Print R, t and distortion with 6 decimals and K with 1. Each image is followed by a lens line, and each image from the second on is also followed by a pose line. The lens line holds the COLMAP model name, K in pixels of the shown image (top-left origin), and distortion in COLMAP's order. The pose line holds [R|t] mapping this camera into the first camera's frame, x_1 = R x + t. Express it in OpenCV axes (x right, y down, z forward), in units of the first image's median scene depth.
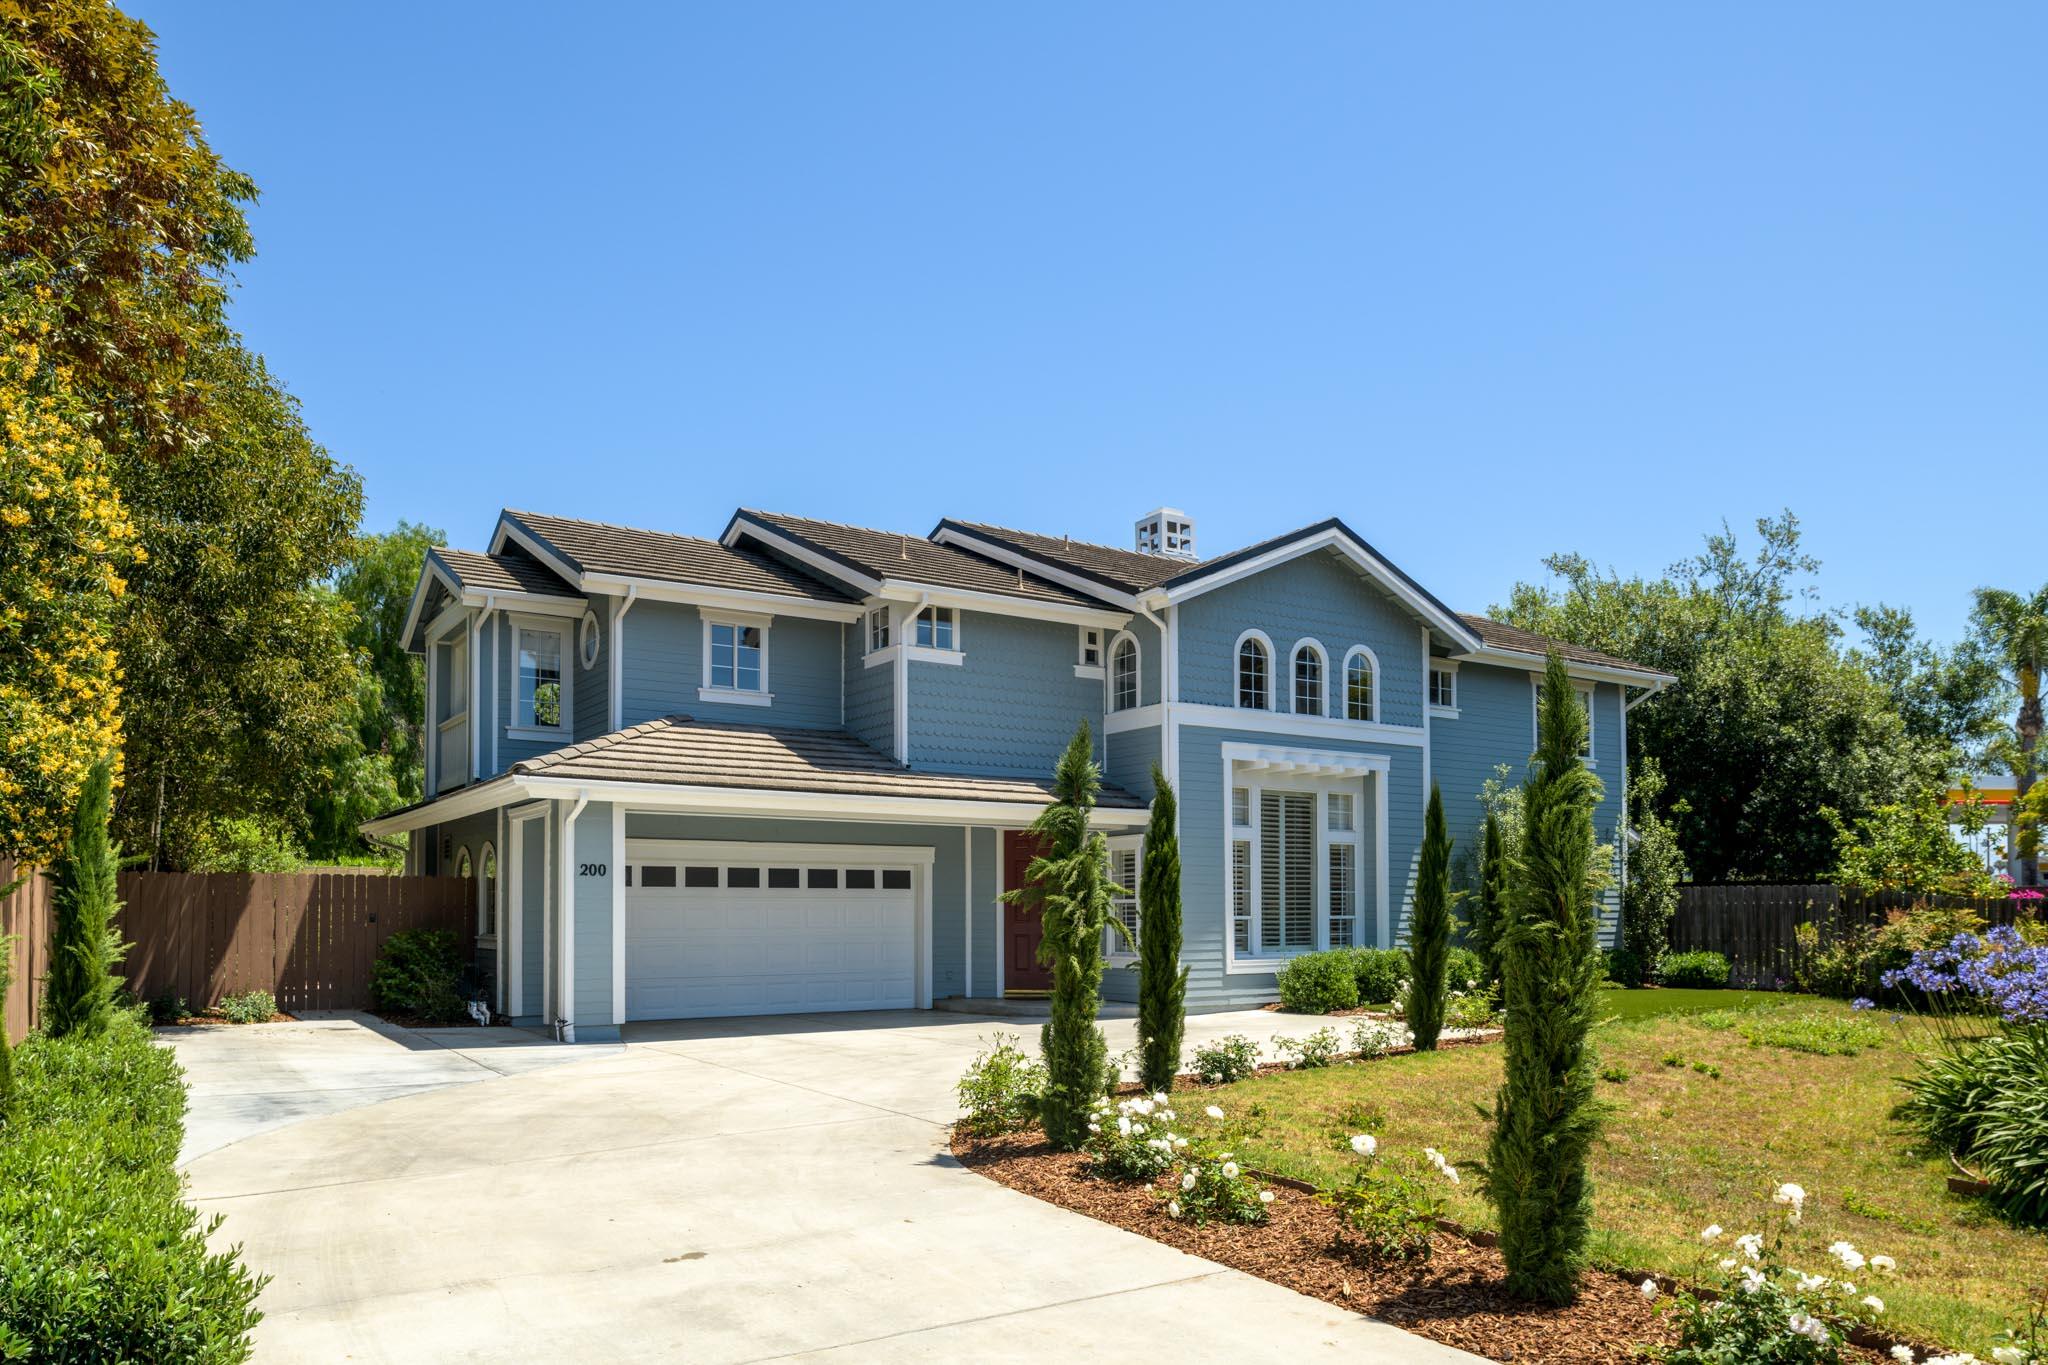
lens RADIAL K [[1406.8, 0, 1024.0], [0, 1406.8, 860.8], [0, 0, 1]] dist [-0.009559, 0.000360]
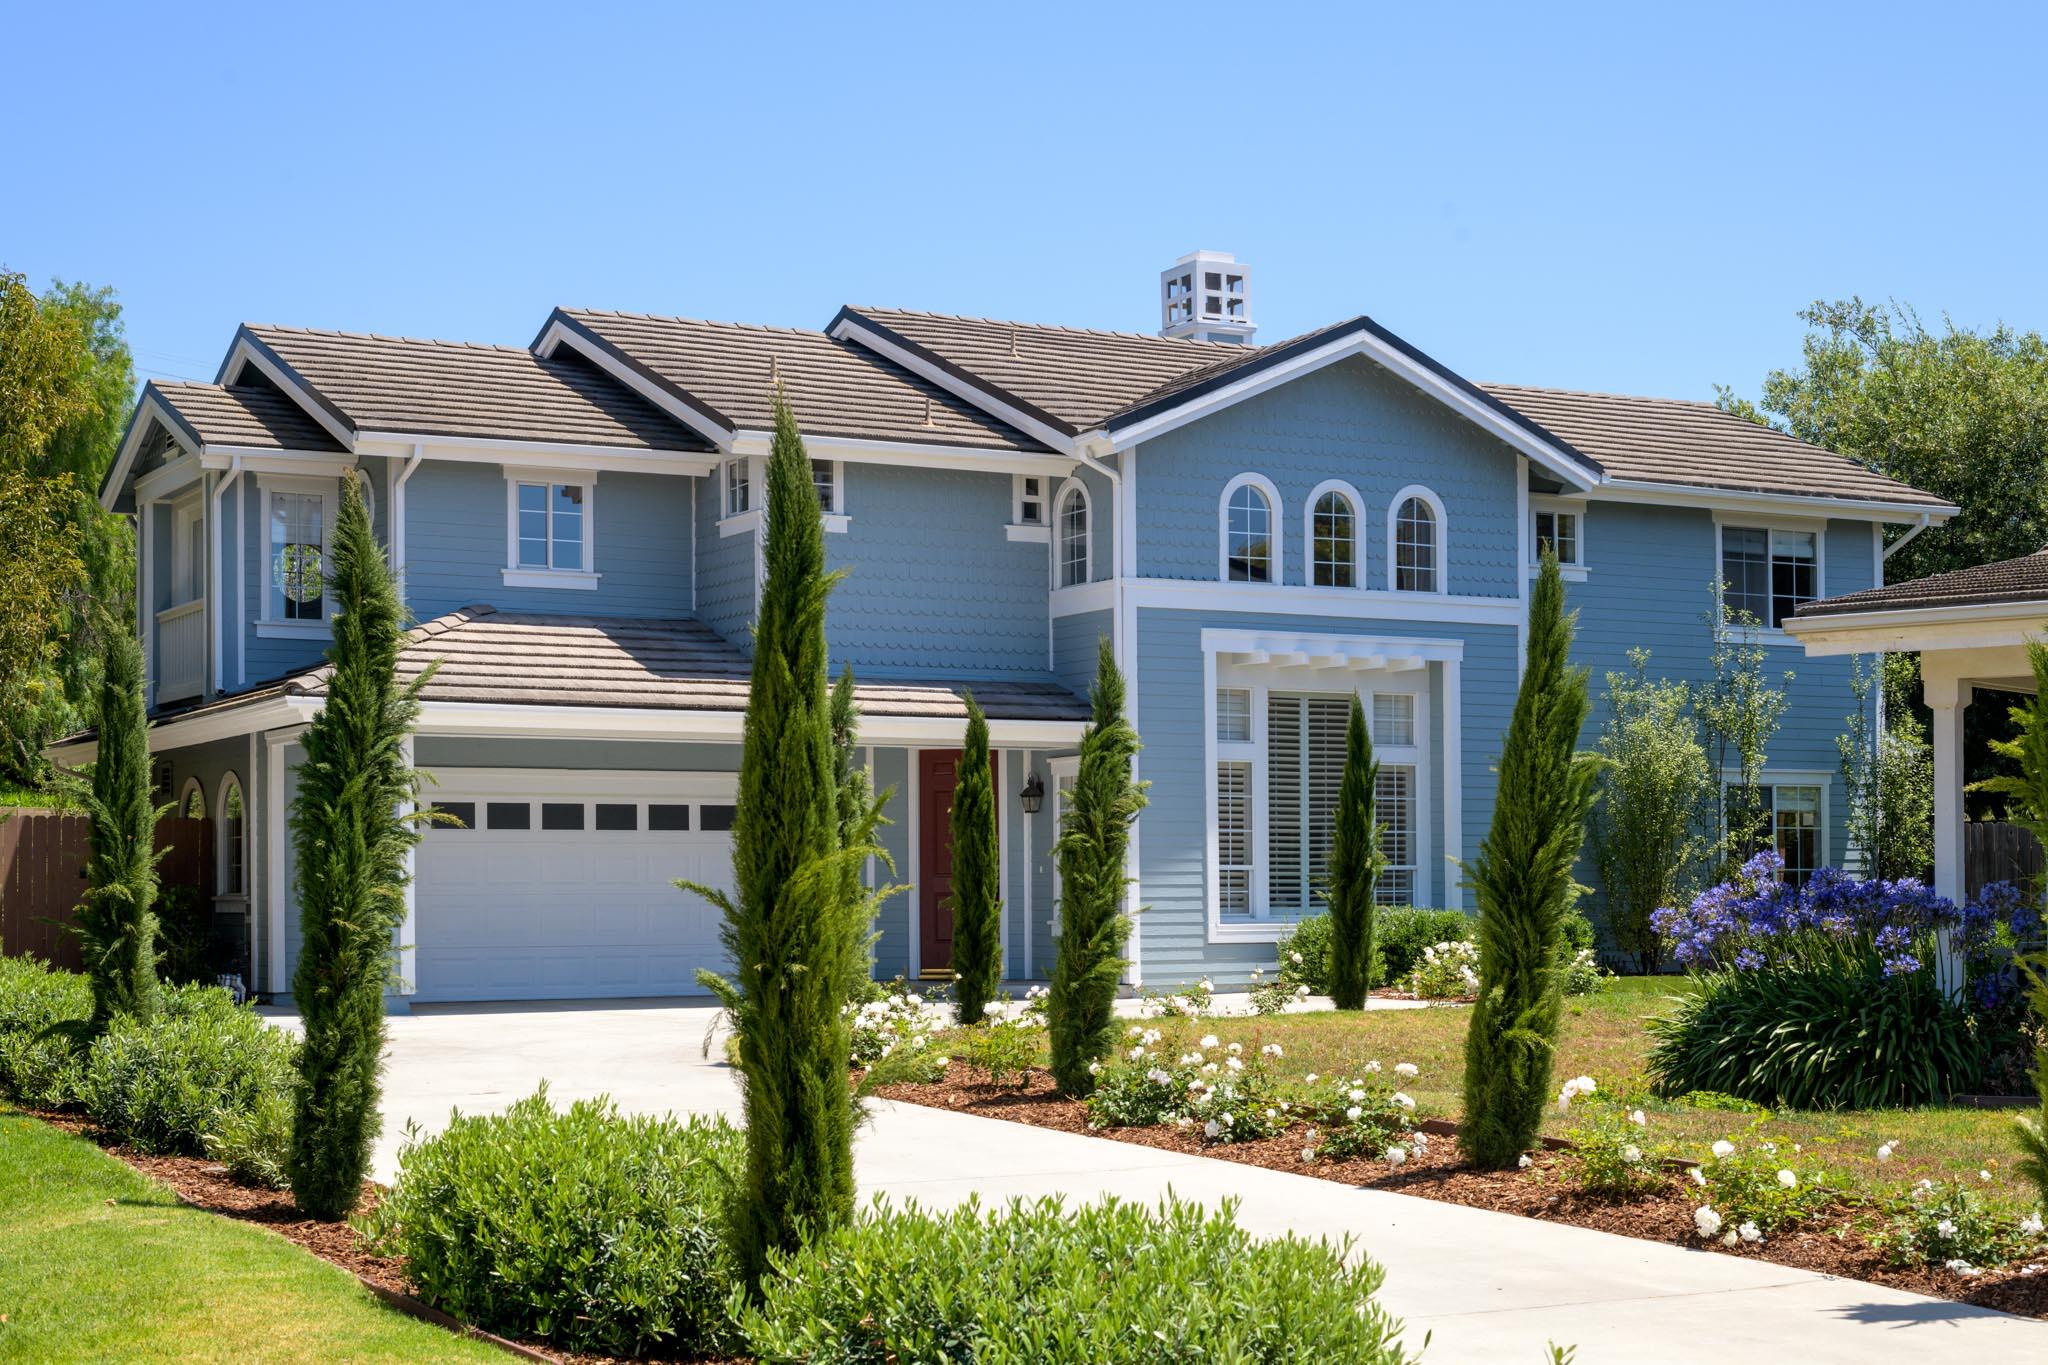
lens RADIAL K [[2966.3, 0, 962.2], [0, 2966.3, 795.3], [0, 0, 1]] dist [0.024165, 0.049448]
pose [[0.996901, -0.006791, -0.078368, 0.143236], [0.006976, 0.999973, 0.002093, -0.001191], [0.078351, -0.002633, 0.996922, -0.589100]]
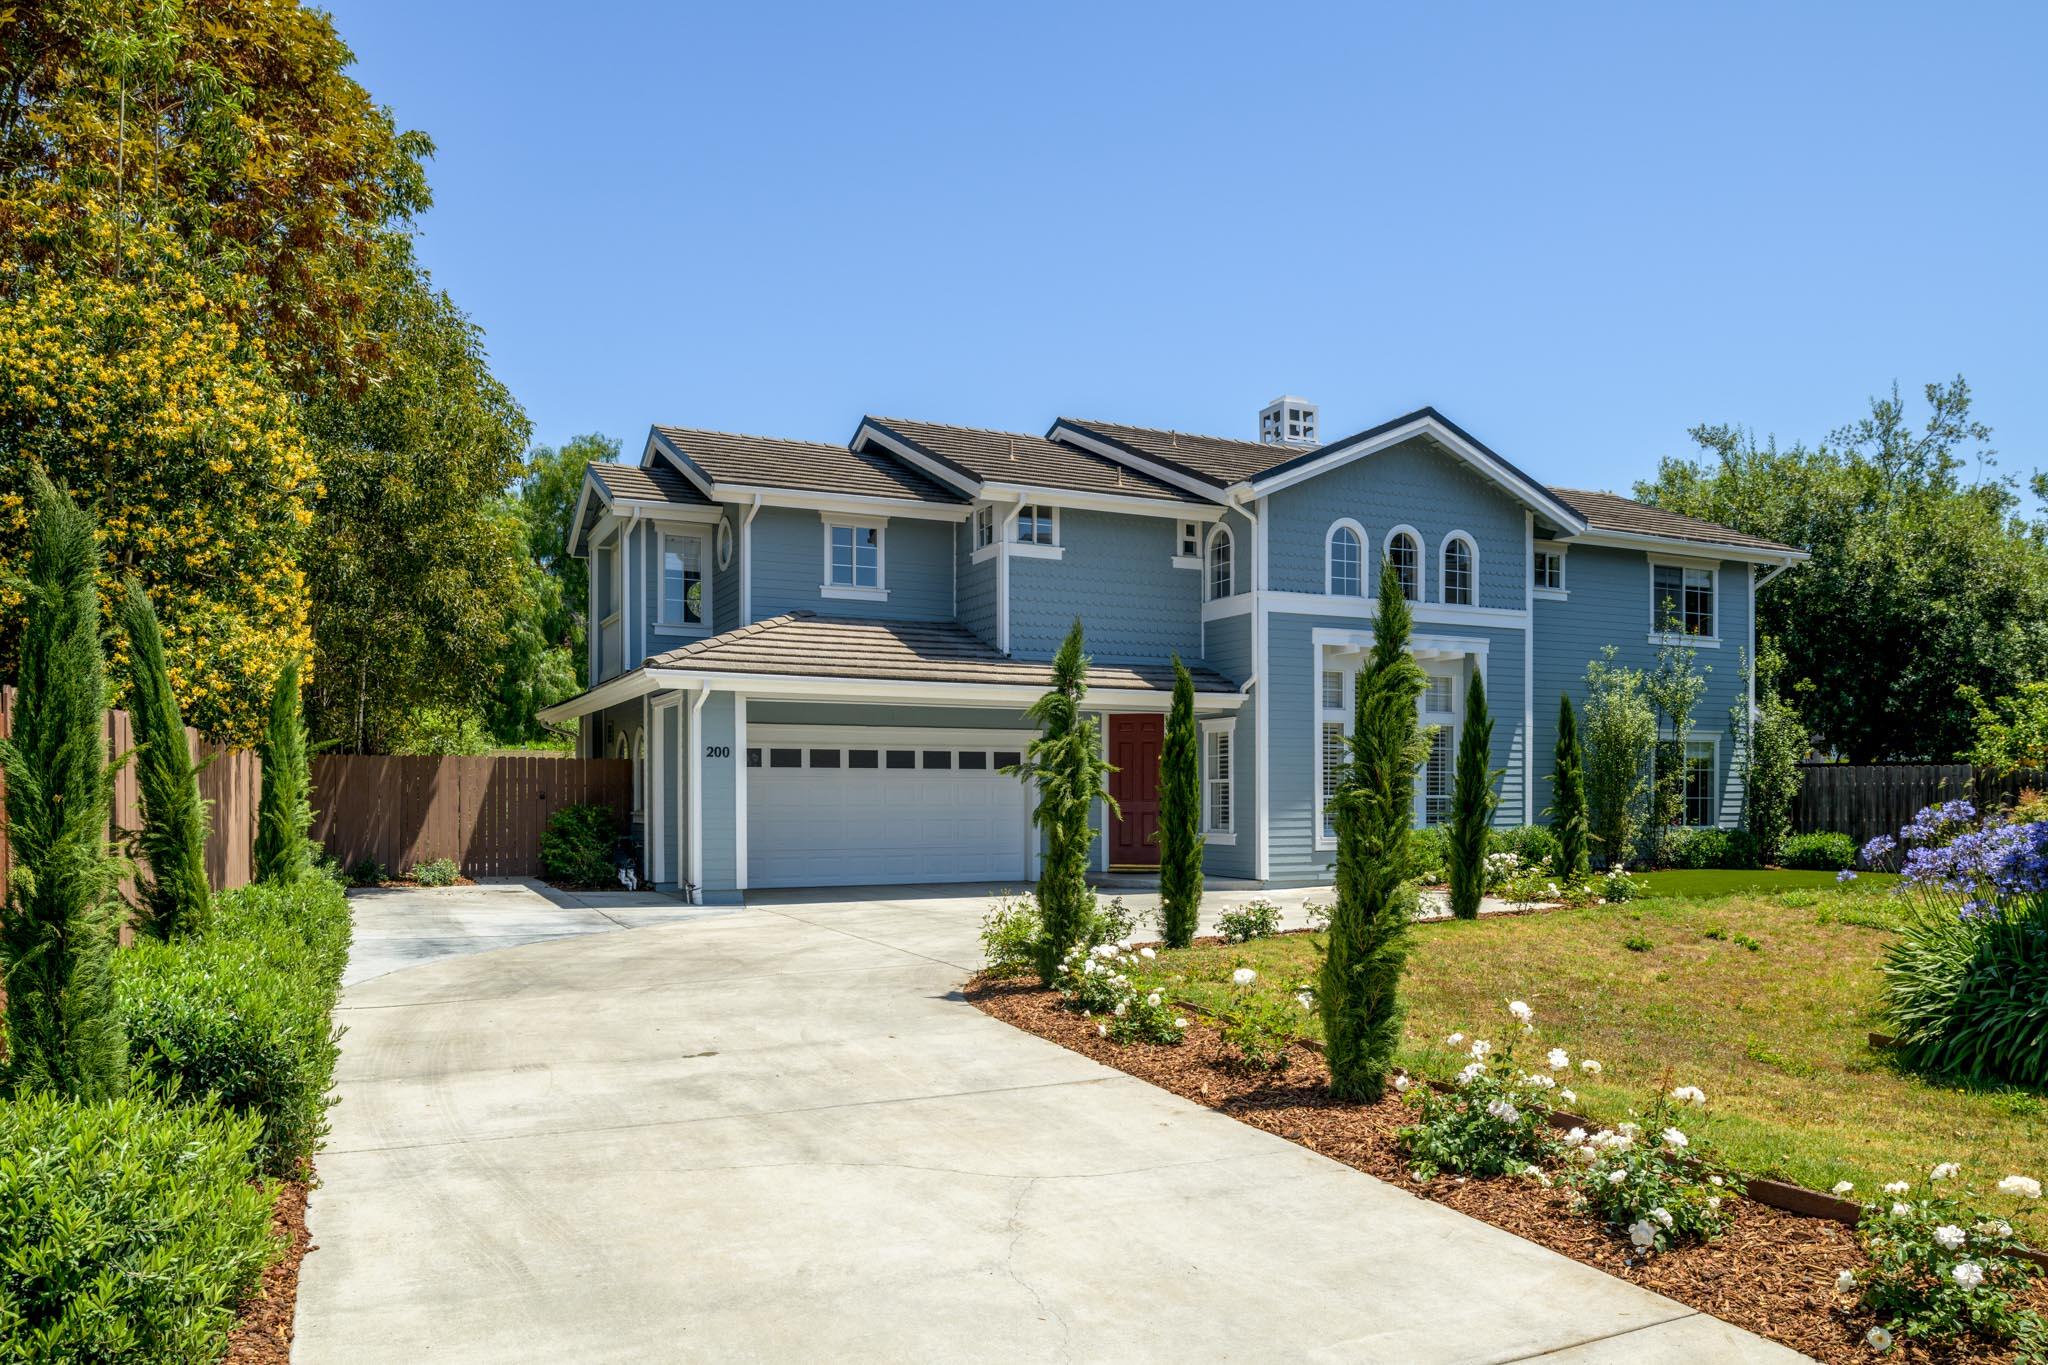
lens RADIAL K [[1410.4, 0, 1022.7], [0, 1410.4, 788.6], [0, 0, 1]] dist [-0.004238, -0.004009]
pose [[0.990936, 0.000954, -0.134334, 0.071538], [0.003287, 0.999503, 0.031345, 0.001037], [0.134297, -0.031503, 0.990440, -0.070187]]
